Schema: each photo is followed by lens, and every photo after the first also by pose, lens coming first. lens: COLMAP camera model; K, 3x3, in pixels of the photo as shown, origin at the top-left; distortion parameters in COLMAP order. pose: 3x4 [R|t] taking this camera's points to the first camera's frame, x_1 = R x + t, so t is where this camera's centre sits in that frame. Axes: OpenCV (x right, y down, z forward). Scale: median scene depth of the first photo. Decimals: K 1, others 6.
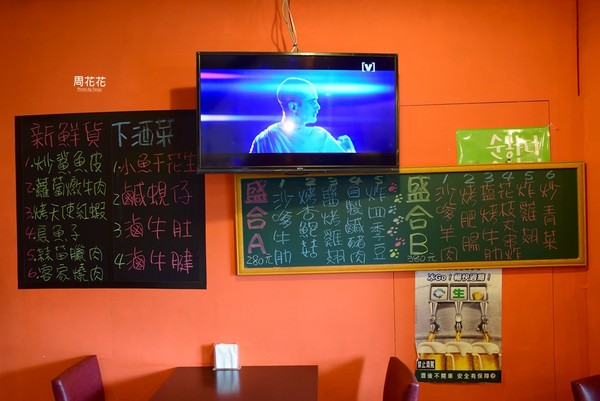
lens RADIAL K [[495.7, 0, 299.7], [0, 495.7, 202.6], [0, 0, 1]] dist [-0.055073, 0.004446]
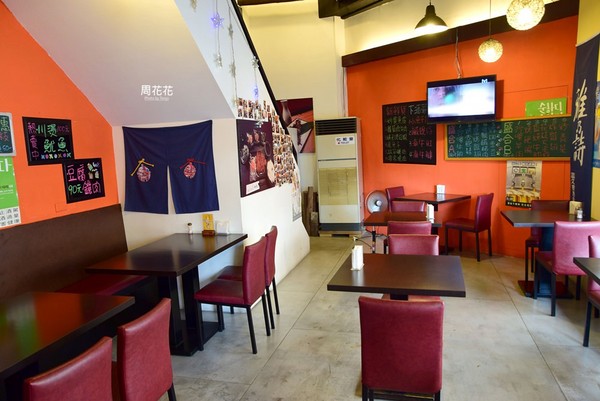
lens RADIAL K [[436.0, 0, 300.2], [0, 436.0, 200.3], [0, 0, 1]] dist [0.045270, 0.005837]
pose [[0.639535, 0.108819, -0.761021, 1.279027], [0.016658, 0.987737, 0.155237, -0.026654], [0.768581, -0.111957, 0.629880, -1.221413]]
